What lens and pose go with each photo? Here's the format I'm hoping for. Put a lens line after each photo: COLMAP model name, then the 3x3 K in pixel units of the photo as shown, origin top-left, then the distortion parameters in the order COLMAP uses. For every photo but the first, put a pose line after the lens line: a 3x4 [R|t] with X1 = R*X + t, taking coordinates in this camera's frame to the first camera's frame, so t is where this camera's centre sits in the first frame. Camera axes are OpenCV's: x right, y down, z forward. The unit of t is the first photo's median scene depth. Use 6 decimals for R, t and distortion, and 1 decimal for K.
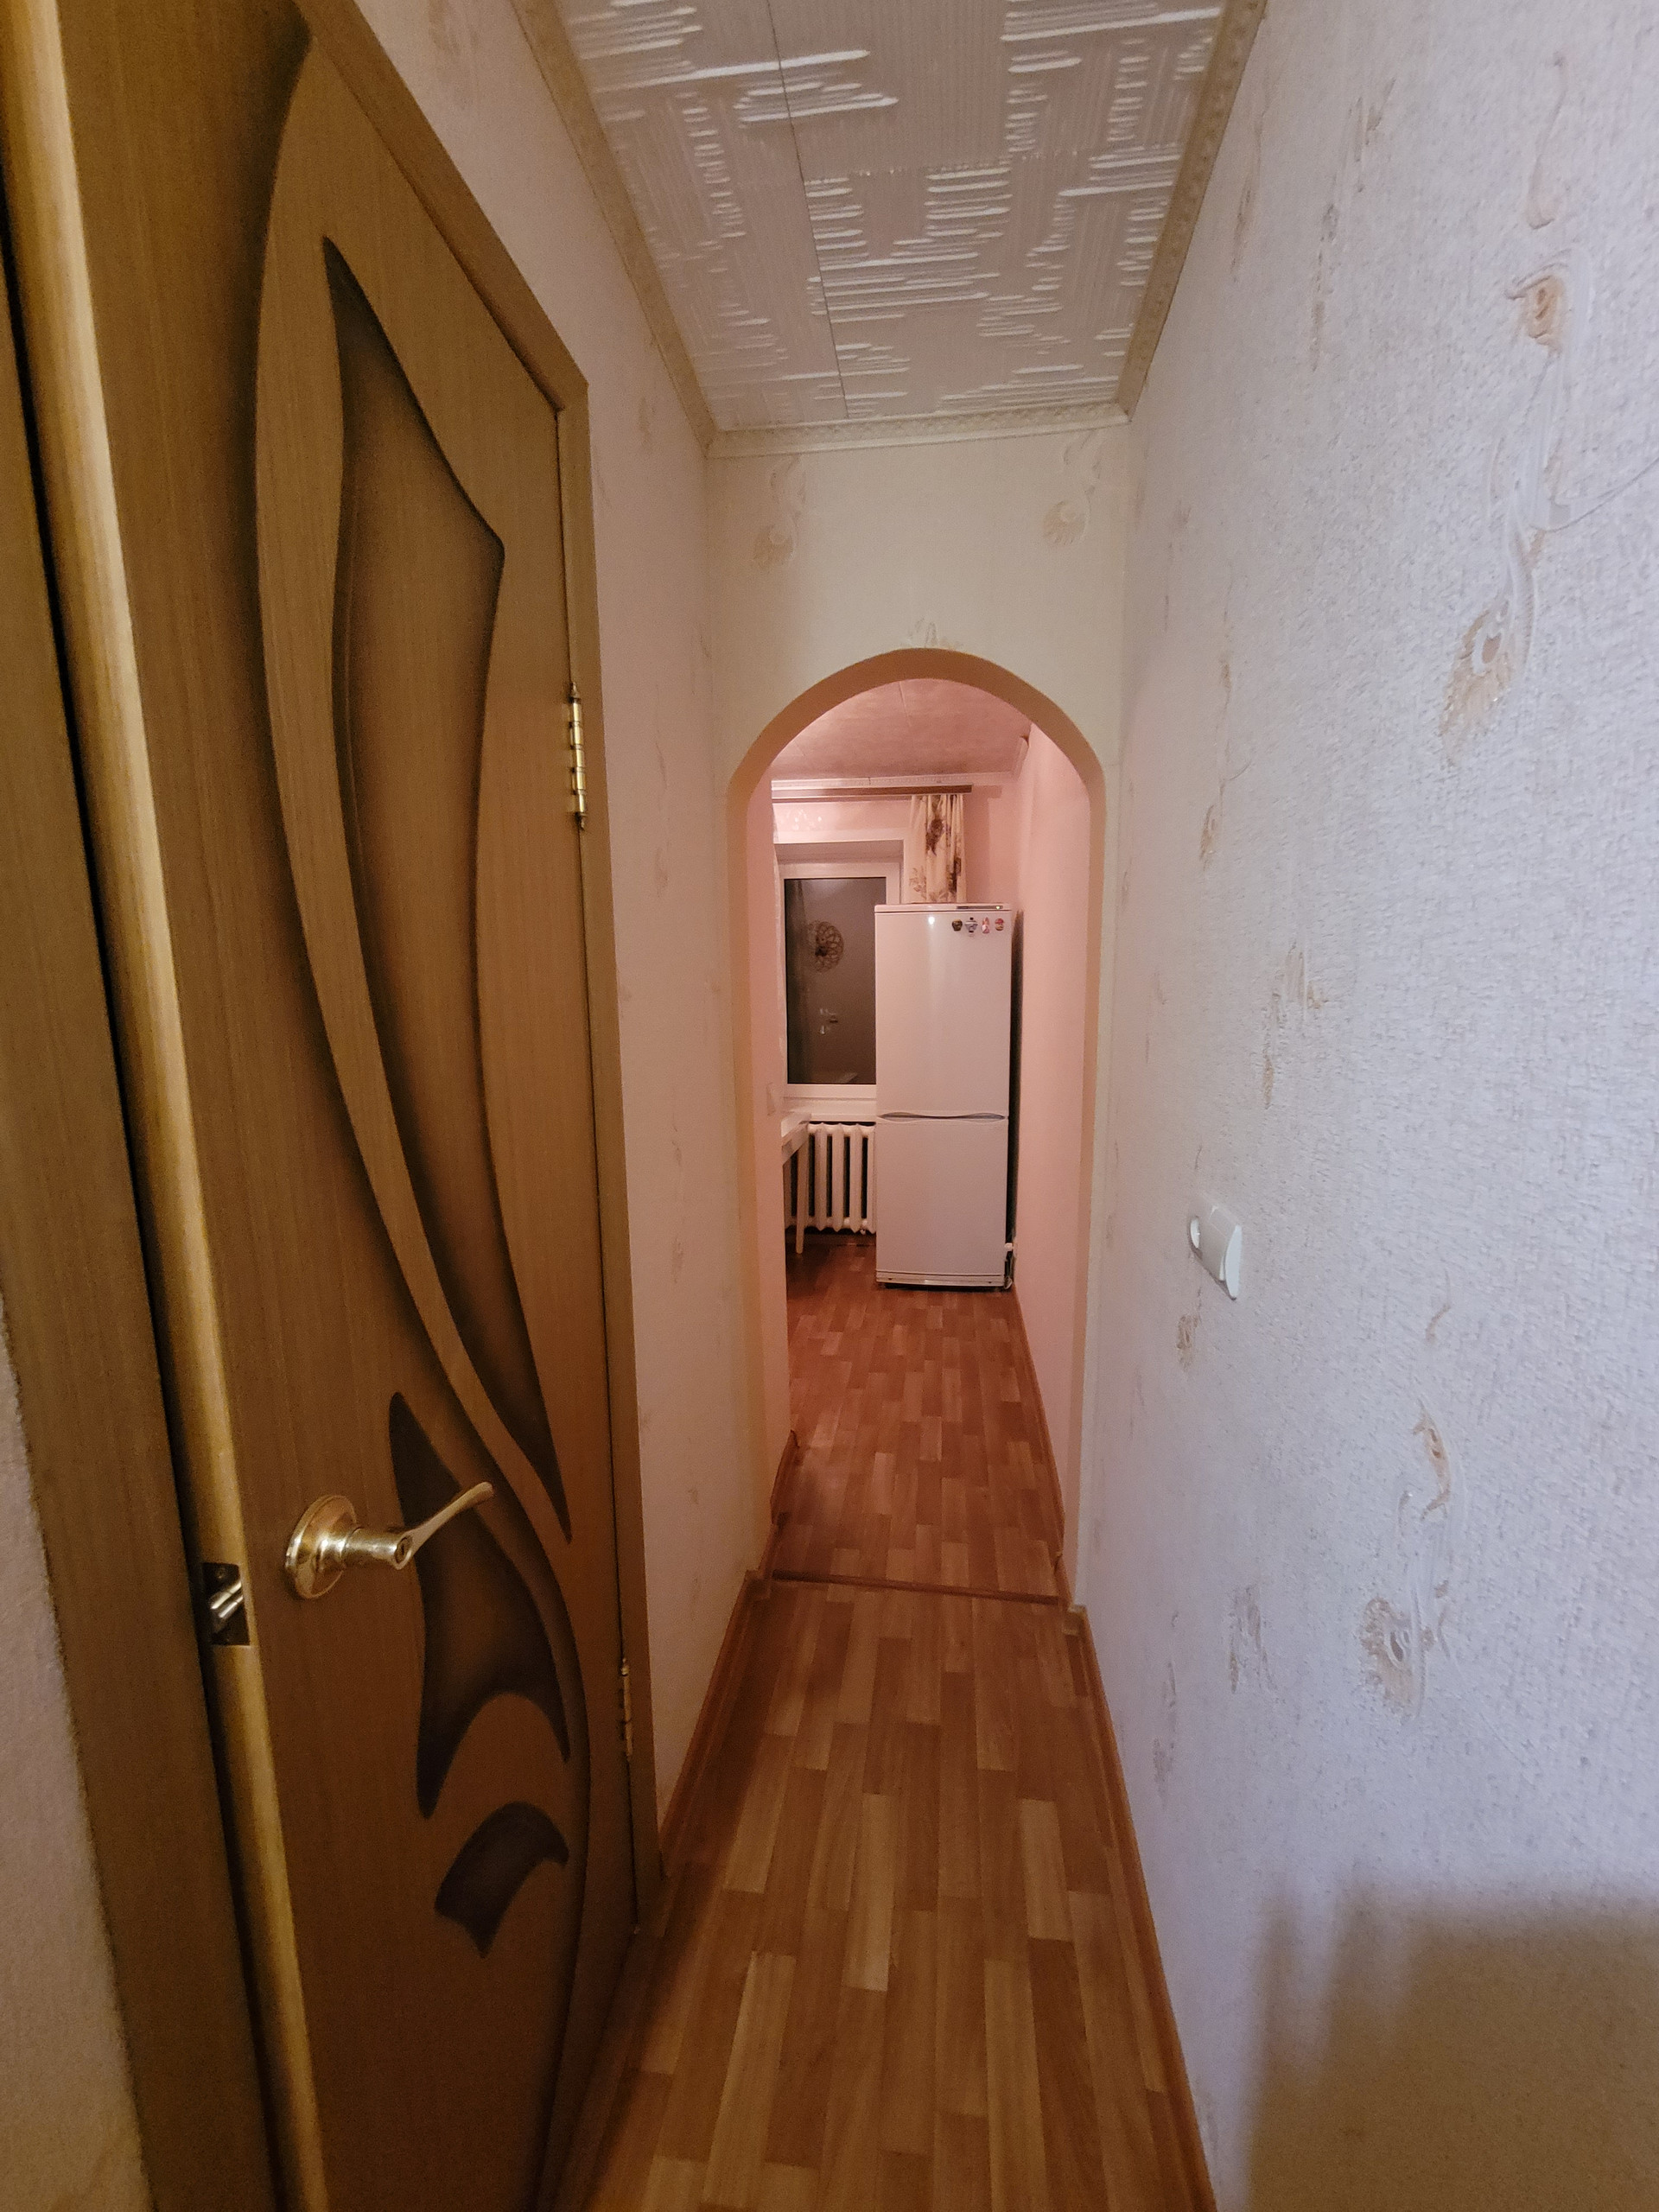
lens RADIAL K [[867.3, 0, 838.5], [0, 867.3, 1126.1], [0, 0, 1]] dist [0.007770, -0.002812]
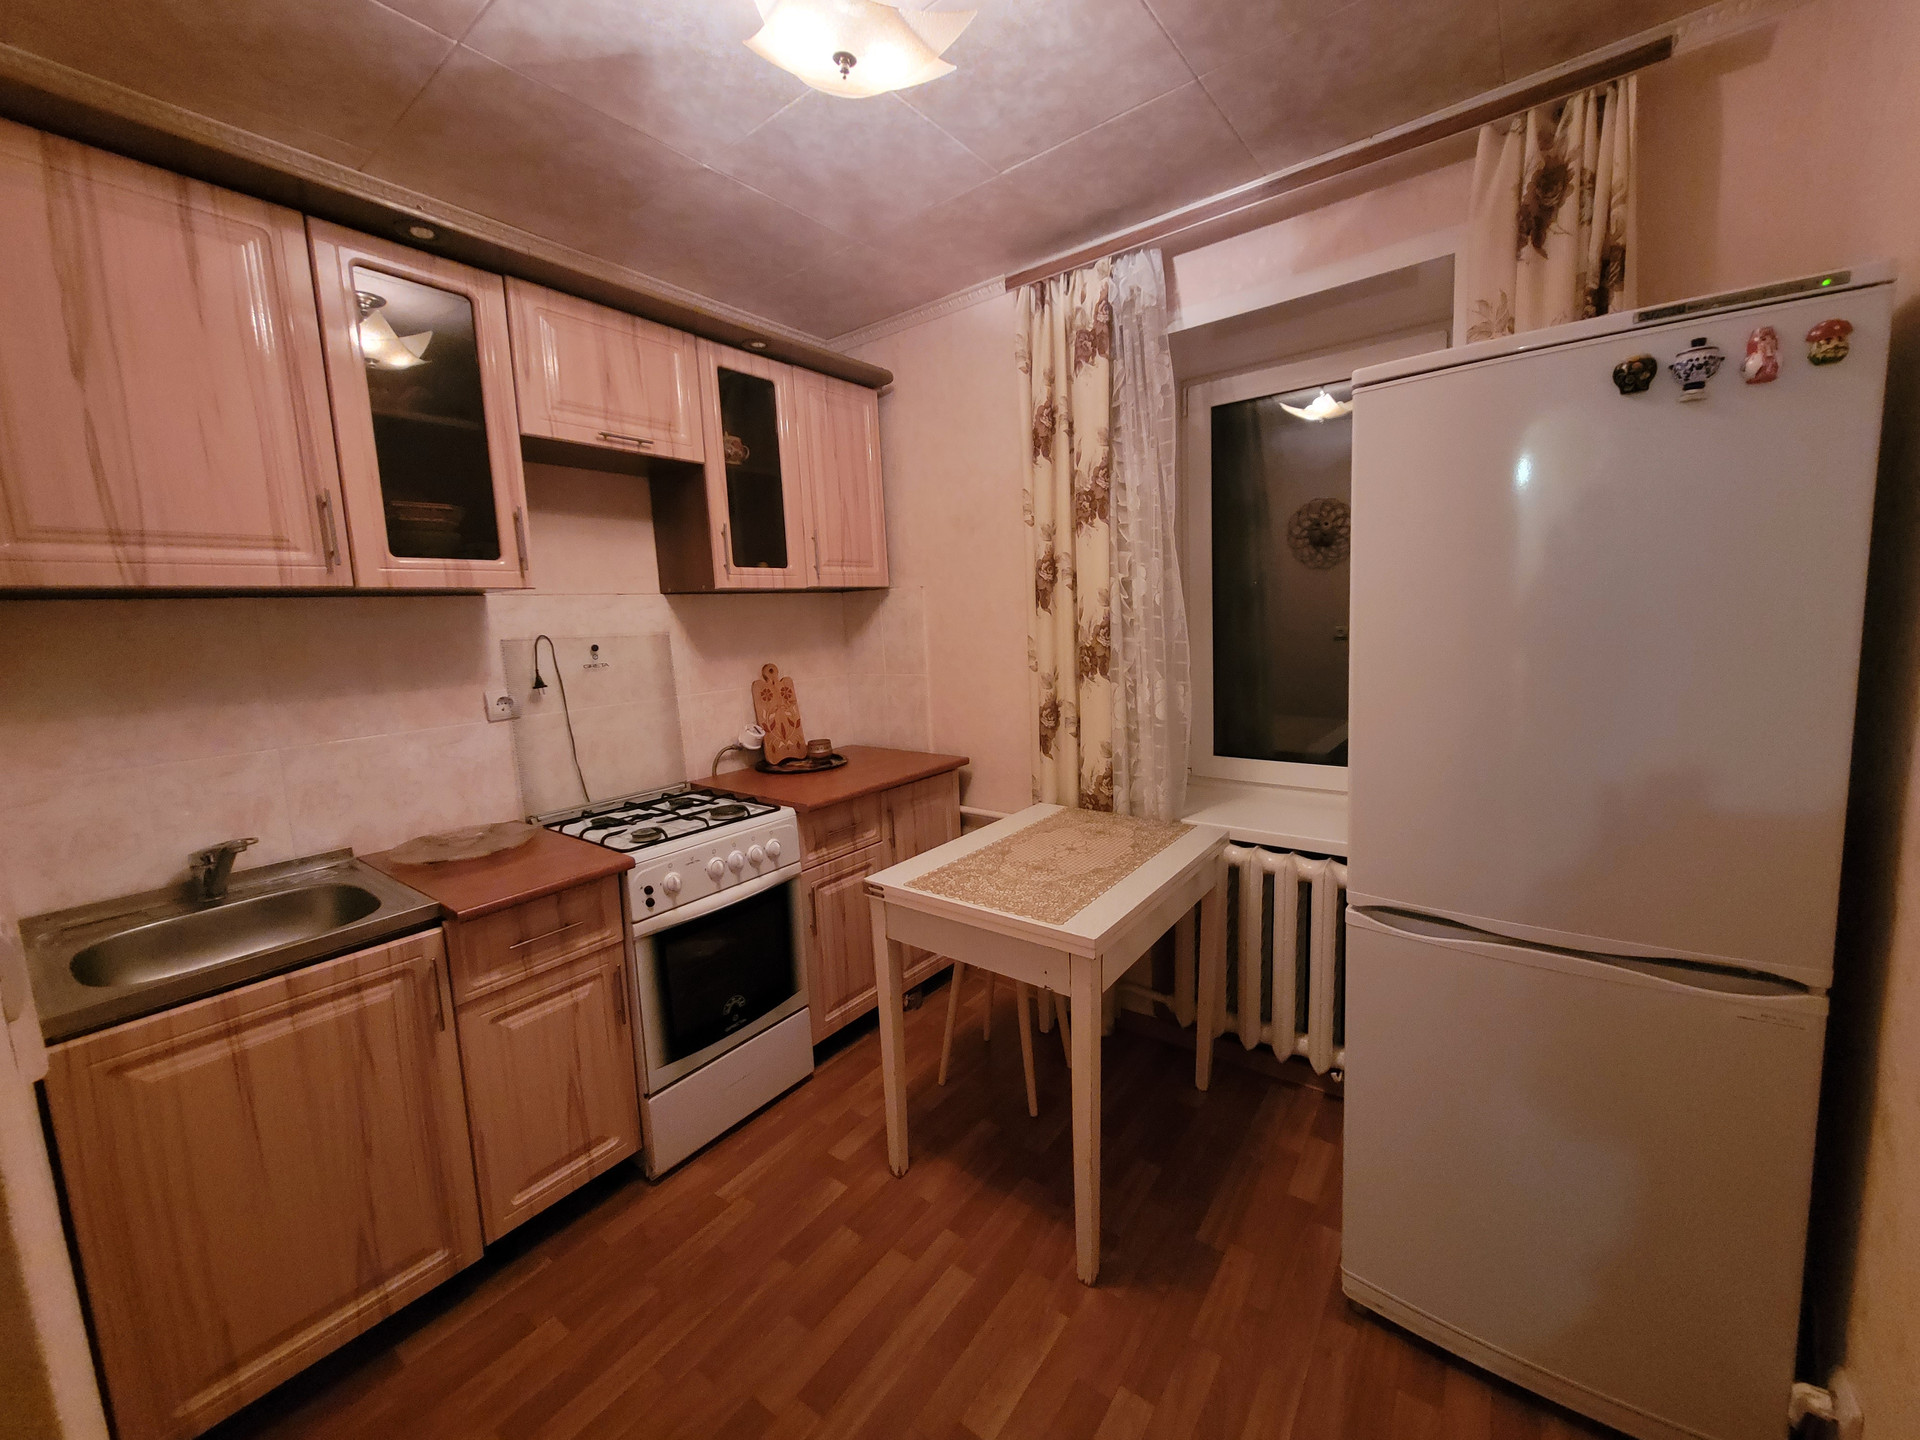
lens RADIAL K [[752.8, 0, 970.2], [0, 752.8, 702.9], [0, 0, 1]] dist [0.007770, -0.002812]
pose [[0.874693, 0.028042, -0.483865, 0.053226], [-0.038887, 0.999167, -0.012390, -0.086109], [0.483115, 0.029654, 0.875055, 0.563561]]
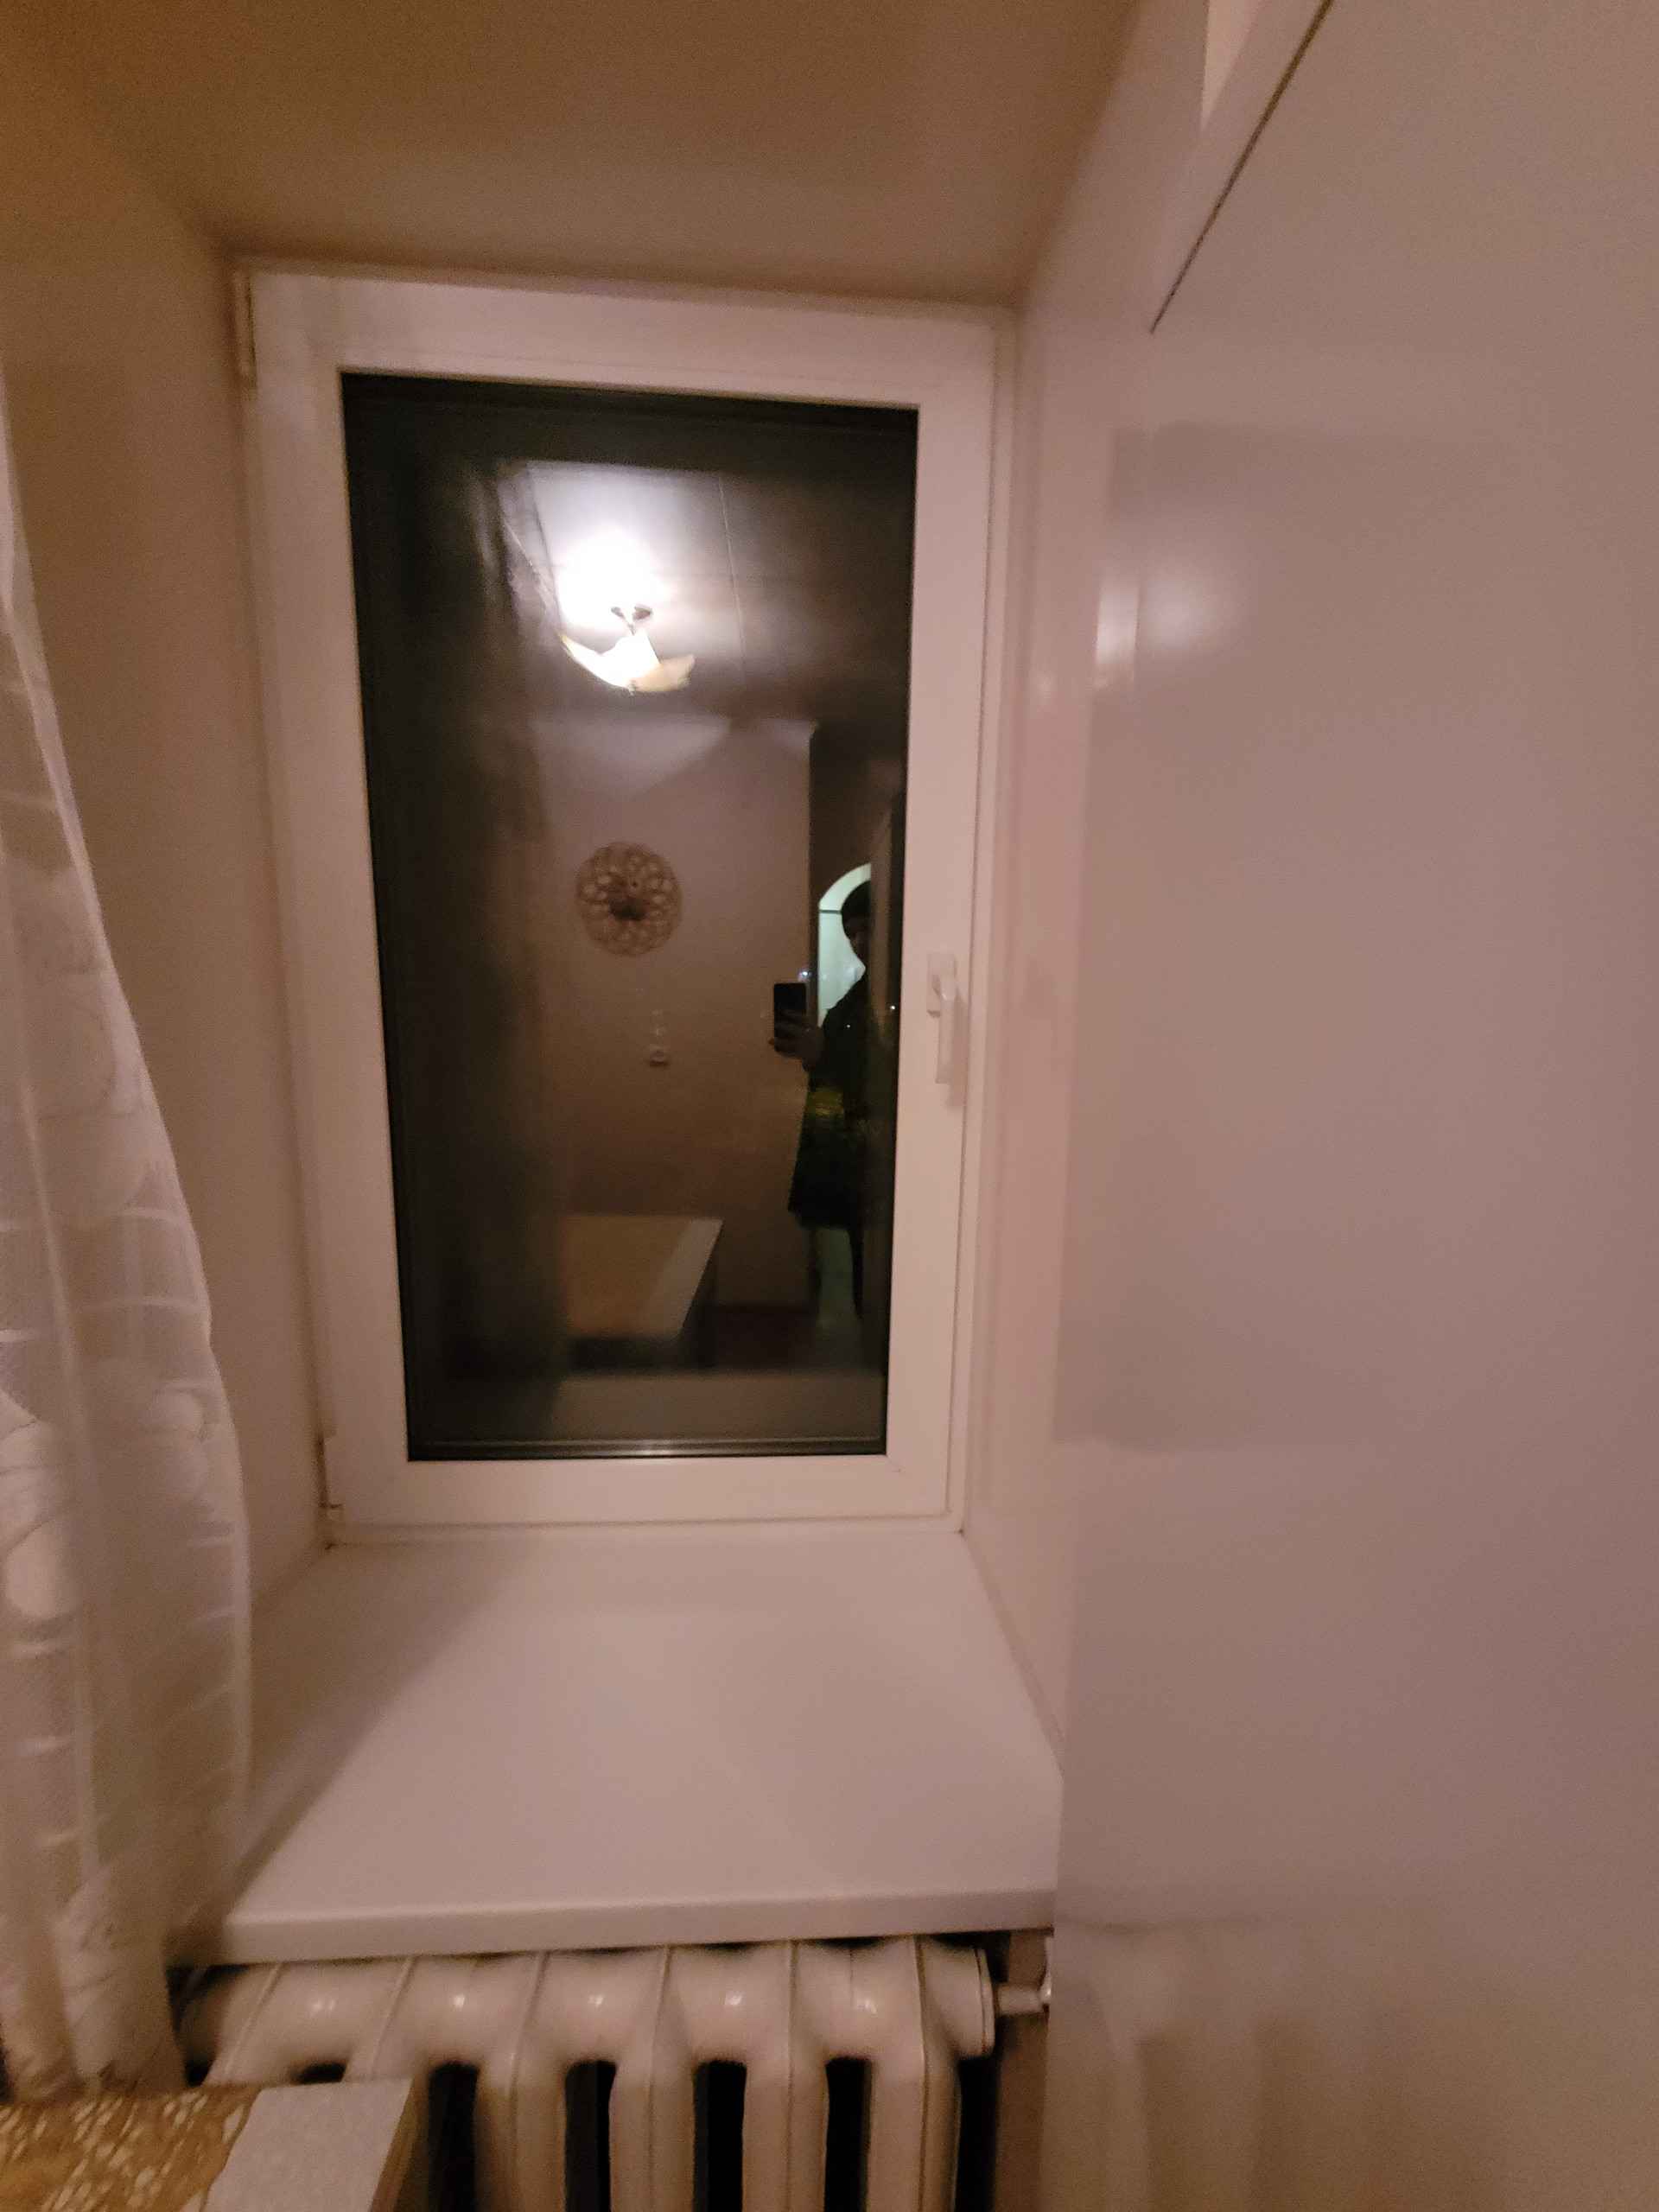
lens RADIAL K [[867.3, 0, 844.0], [0, 867.3, 1121.8], [0, 0, 1]] dist [0.007770, -0.002812]
pose [[0.981520, -0.006062, 0.191265, 0.004001], [0.008331, 0.999904, -0.011059, -0.148433], [-0.191180, 0.012448, 0.981476, 0.937547]]
